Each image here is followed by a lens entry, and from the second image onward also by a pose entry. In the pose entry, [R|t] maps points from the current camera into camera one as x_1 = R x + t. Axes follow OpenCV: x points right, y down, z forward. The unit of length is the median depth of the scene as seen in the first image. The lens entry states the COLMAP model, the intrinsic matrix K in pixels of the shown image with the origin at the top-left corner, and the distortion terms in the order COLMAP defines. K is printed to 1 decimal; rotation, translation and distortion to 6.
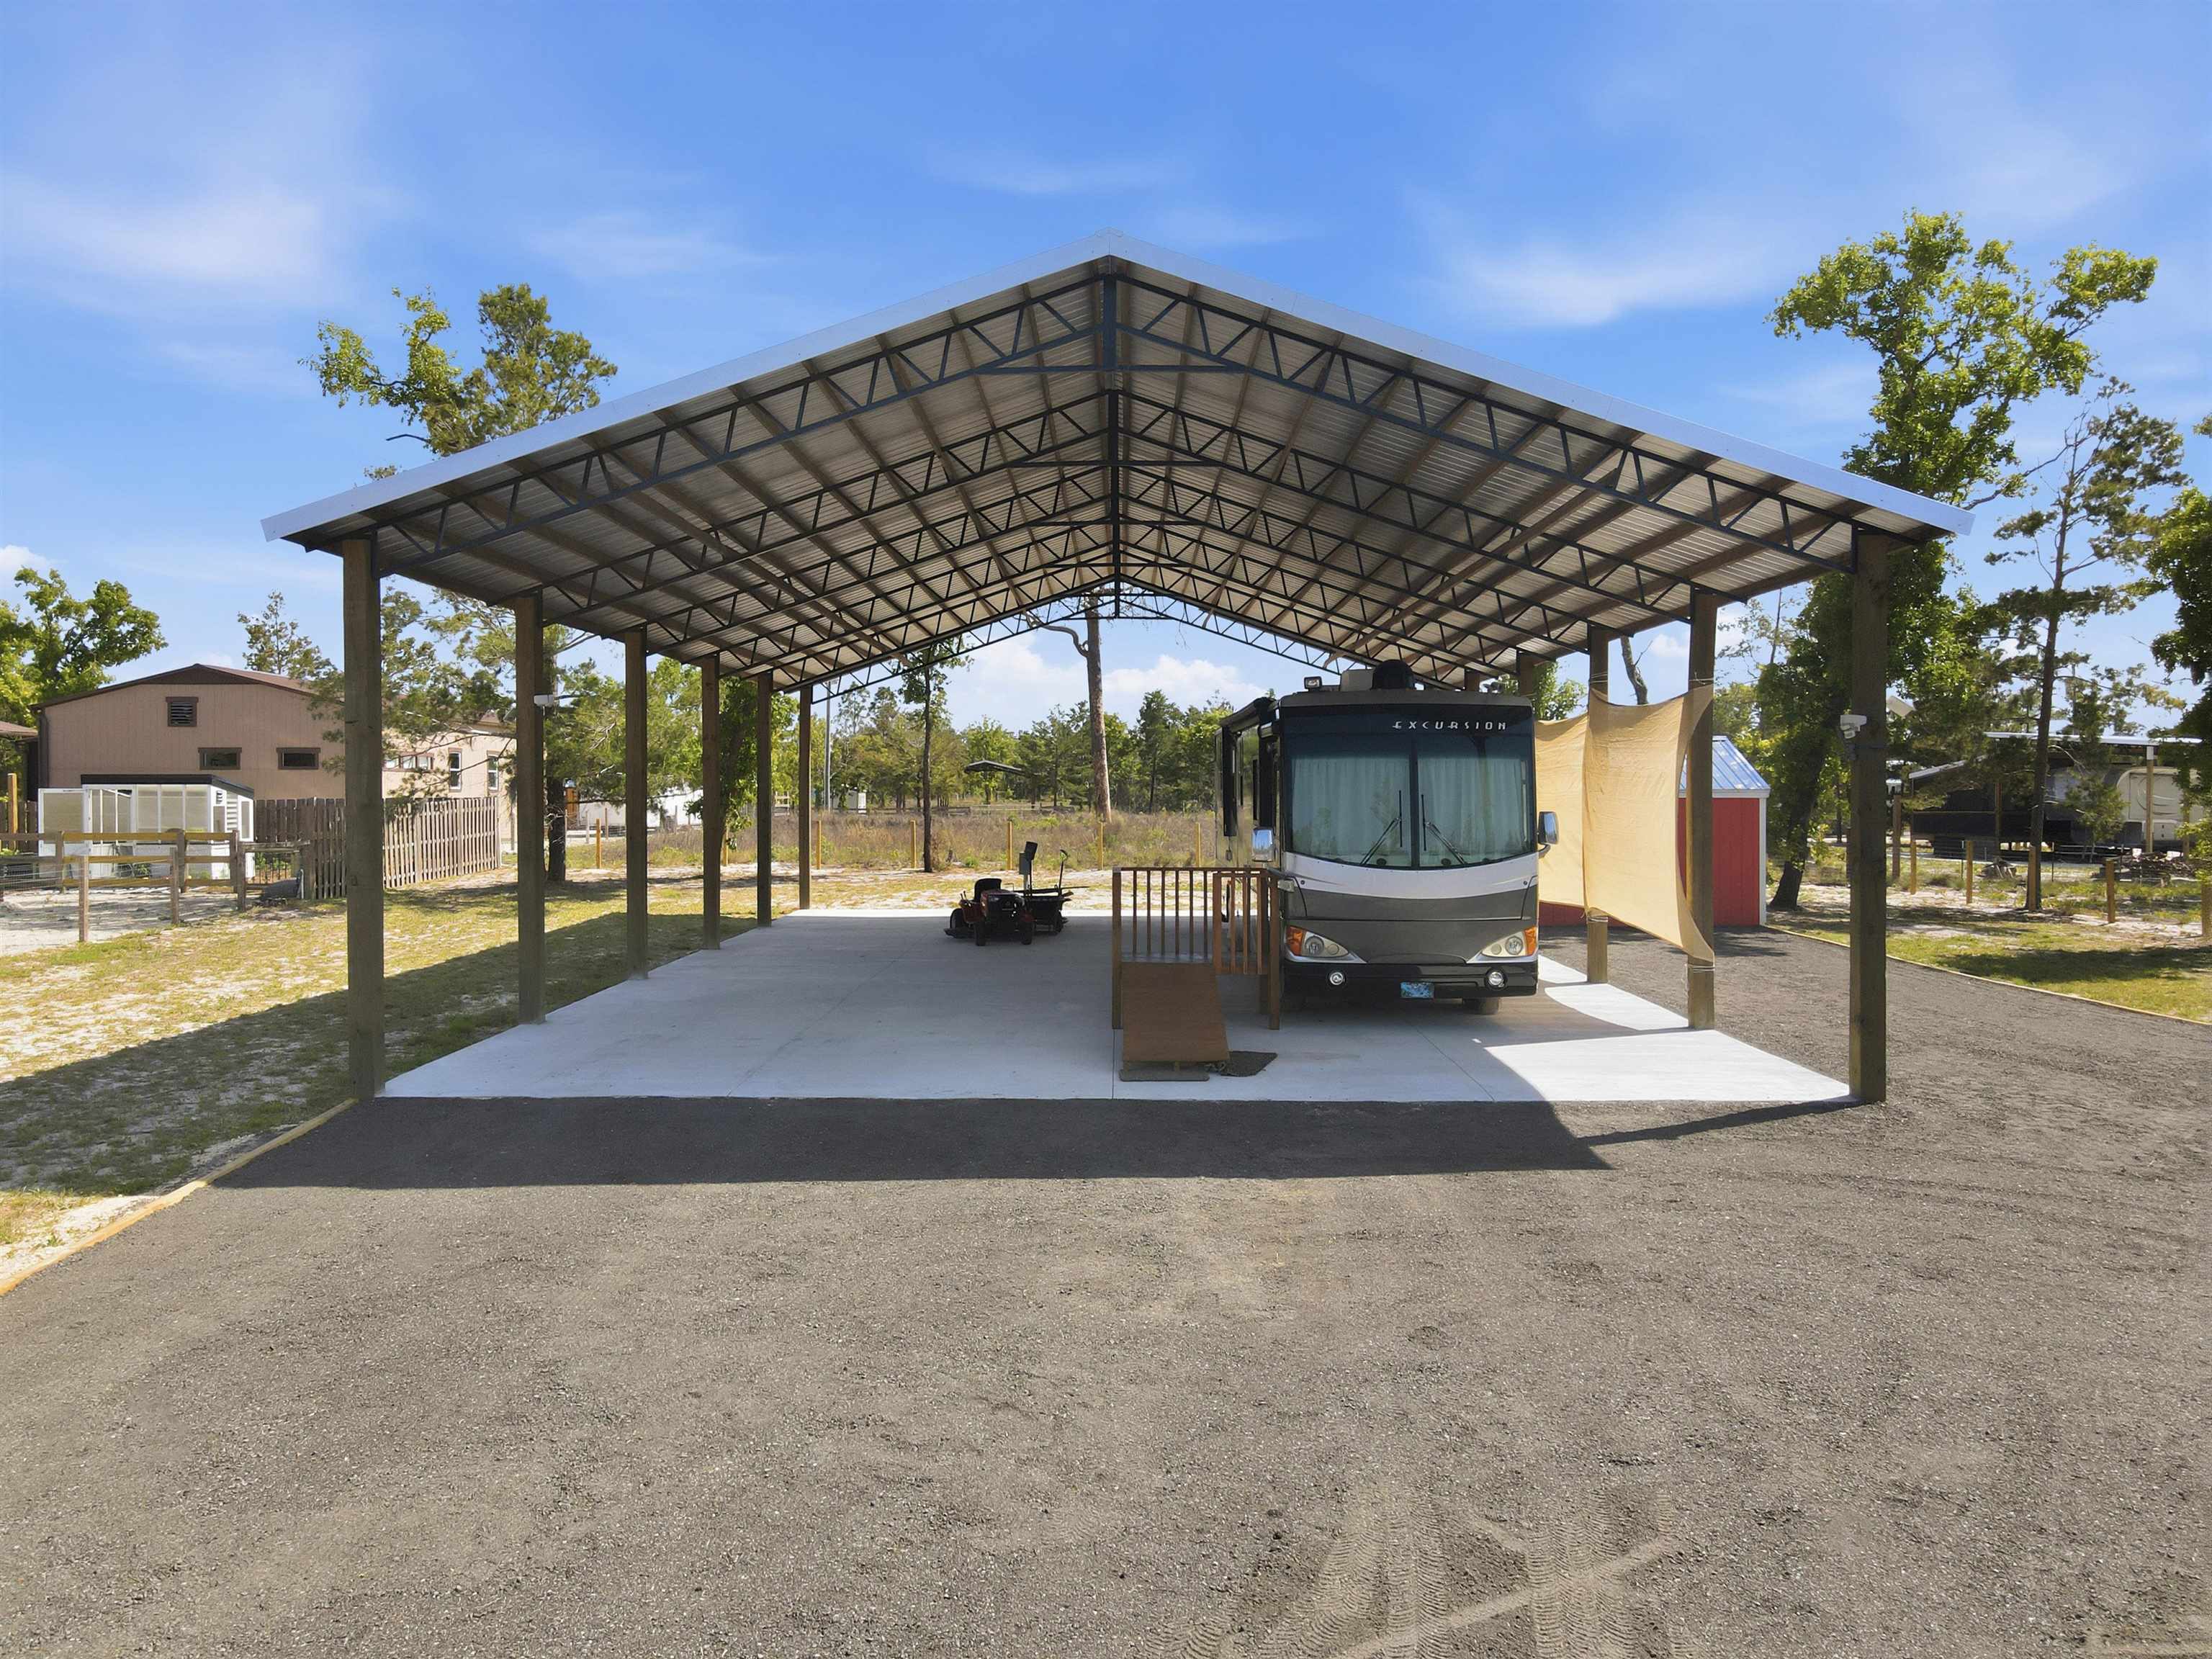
lens RADIAL K [[1624.8, 0, 1095.9], [0, 1624.8, 808.9], [0, 0, 1]] dist [0.004583, 0.020986]
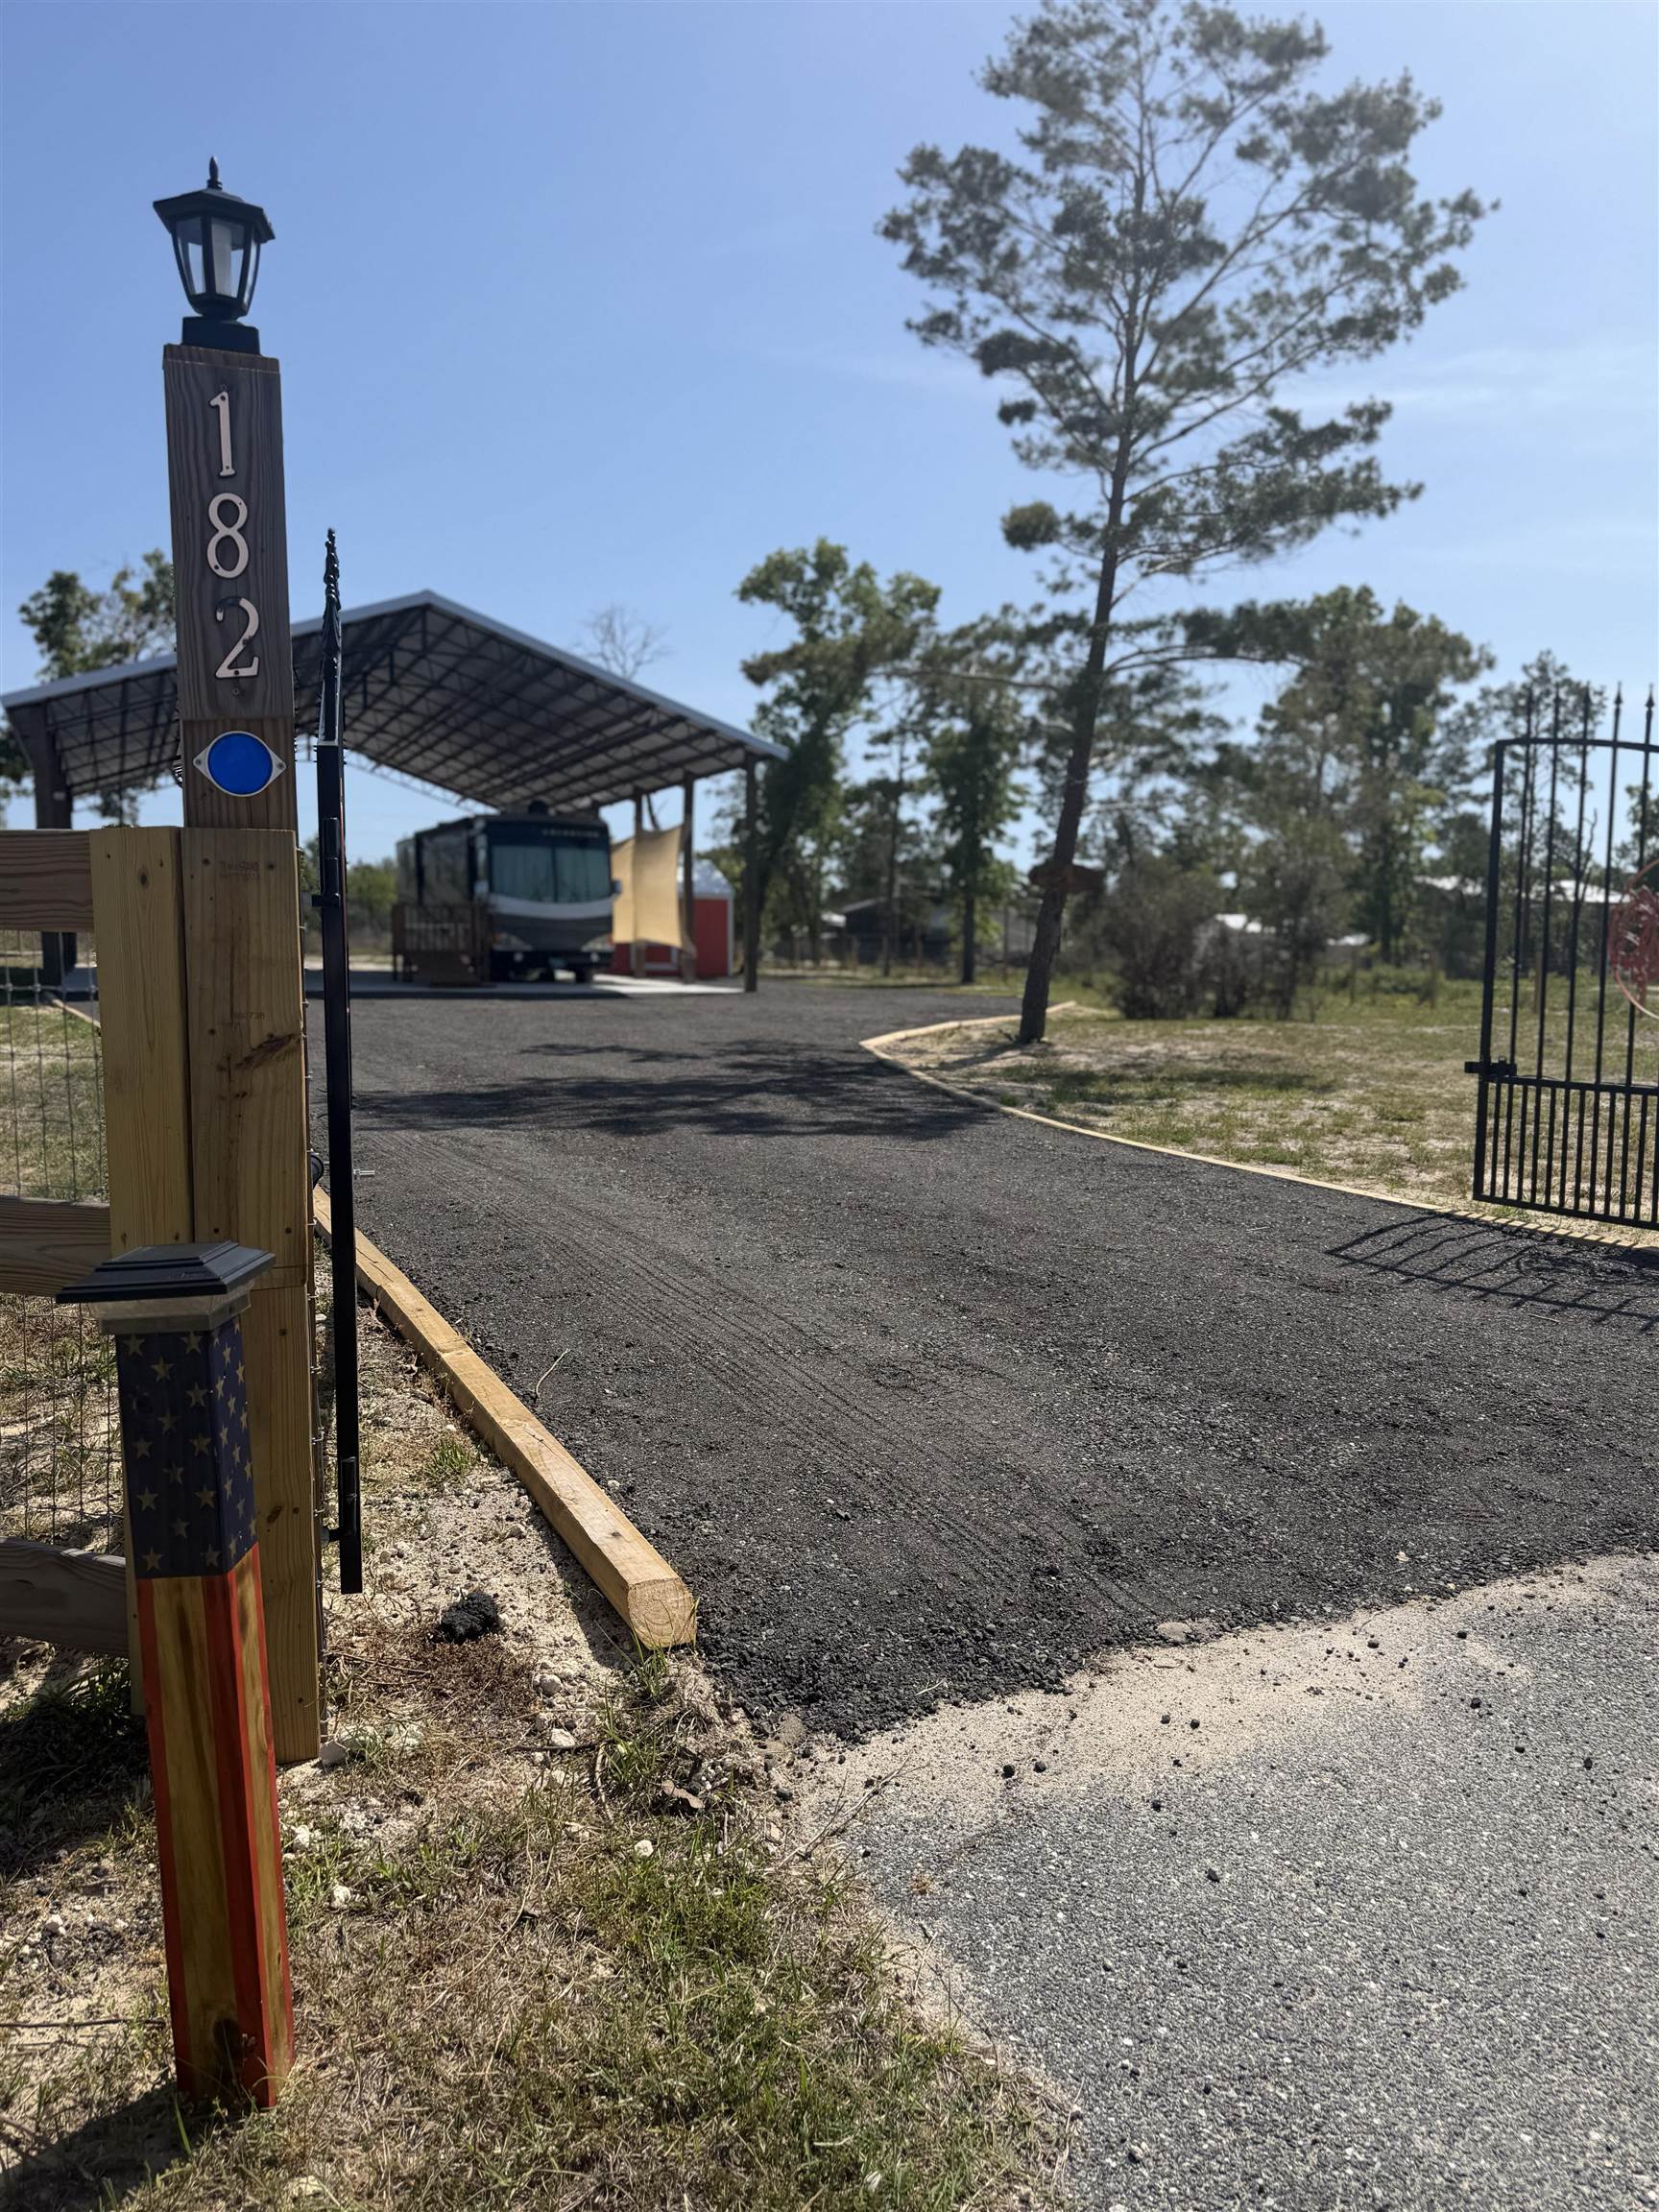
lens RADIAL K [[1614.6, 0, 836.4], [0, 1614.6, 1108.9], [0, 0, 1]] dist [0.056722, -0.062083]
pose [[0.908149, -0.032120, 0.417414, -0.175229], [-0.005088, 0.996132, 0.087722, 0.059235], [-0.418617, -0.081789, 0.904473, -0.518999]]
